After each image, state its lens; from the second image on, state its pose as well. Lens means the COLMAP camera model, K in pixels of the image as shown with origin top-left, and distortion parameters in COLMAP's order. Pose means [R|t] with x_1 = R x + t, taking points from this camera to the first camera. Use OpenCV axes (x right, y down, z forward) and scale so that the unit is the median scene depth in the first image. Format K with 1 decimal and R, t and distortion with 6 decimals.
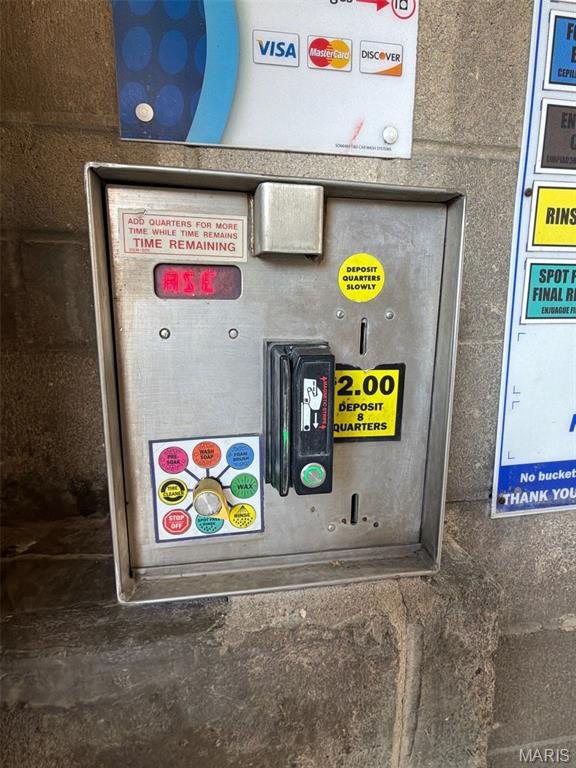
lens RADIAL K [[424.1, 0, 288.0], [0, 424.1, 384.0], [0, 0, 1]] dist [0.016675, 0.000903]
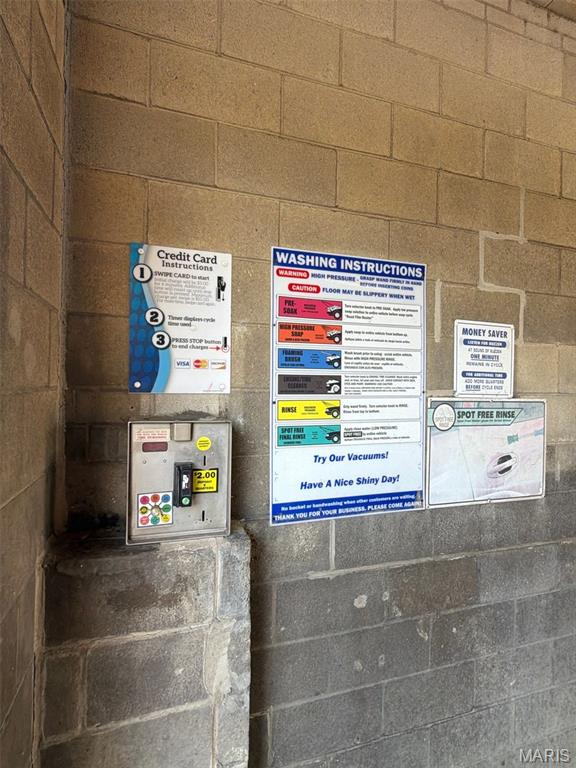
lens RADIAL K [[424.1, 0, 288.0], [0, 424.1, 384.0], [0, 0, 1]] dist [0.016675, 0.000903]
pose [[0.987795, 0.010607, 0.155396, 0.292423], [0.015816, 0.985691, -0.167820, -0.130939], [-0.154953, 0.168229, 0.973493, -2.429159]]
